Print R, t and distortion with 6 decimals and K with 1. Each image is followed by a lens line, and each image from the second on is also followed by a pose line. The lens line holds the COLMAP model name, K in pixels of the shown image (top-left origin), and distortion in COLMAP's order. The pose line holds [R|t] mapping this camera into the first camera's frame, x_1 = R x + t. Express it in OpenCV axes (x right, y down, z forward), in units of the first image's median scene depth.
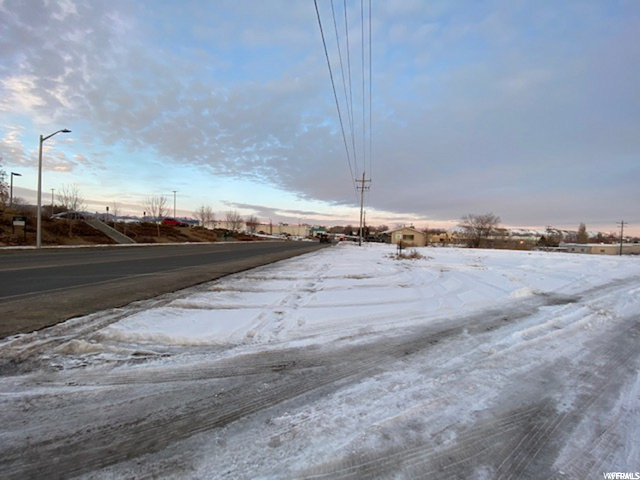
lens RADIAL K [[261.1, 0, 320.0], [0, 261.1, 240.0], [0, 0, 1]] dist [0.009056, -0.015107]
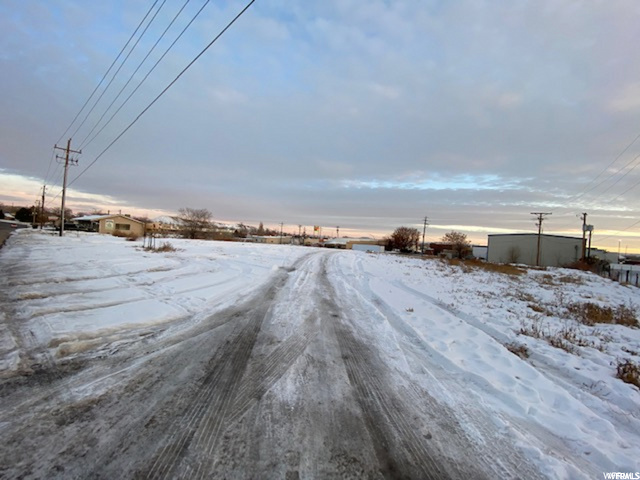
lens RADIAL K [[261.1, 0, 320.0], [0, 261.1, 240.0], [0, 0, 1]] dist [0.009056, -0.015107]
pose [[0.508884, 0.000713, 0.860835, -0.297949], [-0.032981, 0.999282, 0.018669, -0.013699], [-0.860203, -0.037891, 0.508542, -0.075004]]
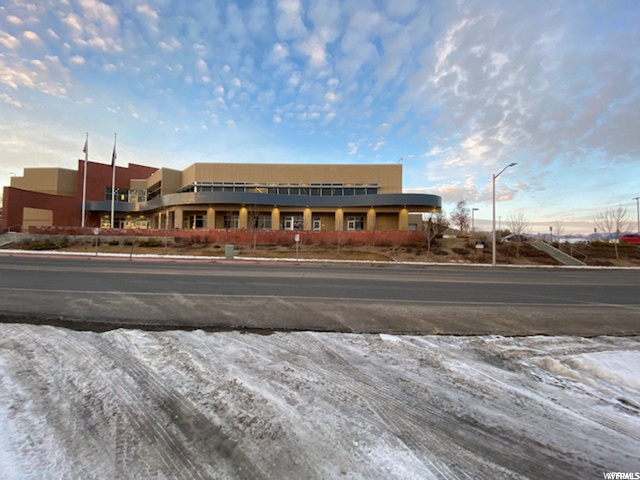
lens RADIAL K [[261.1, 0, 320.0], [0, 261.1, 240.0], [0, 0, 1]] dist [0.009056, -0.015107]
pose [[0.177486, -0.051597, -0.982770, -0.014416], [-0.027207, 0.997986, -0.057309, 0.000341], [0.983747, 0.036910, 0.175725, -0.022942]]
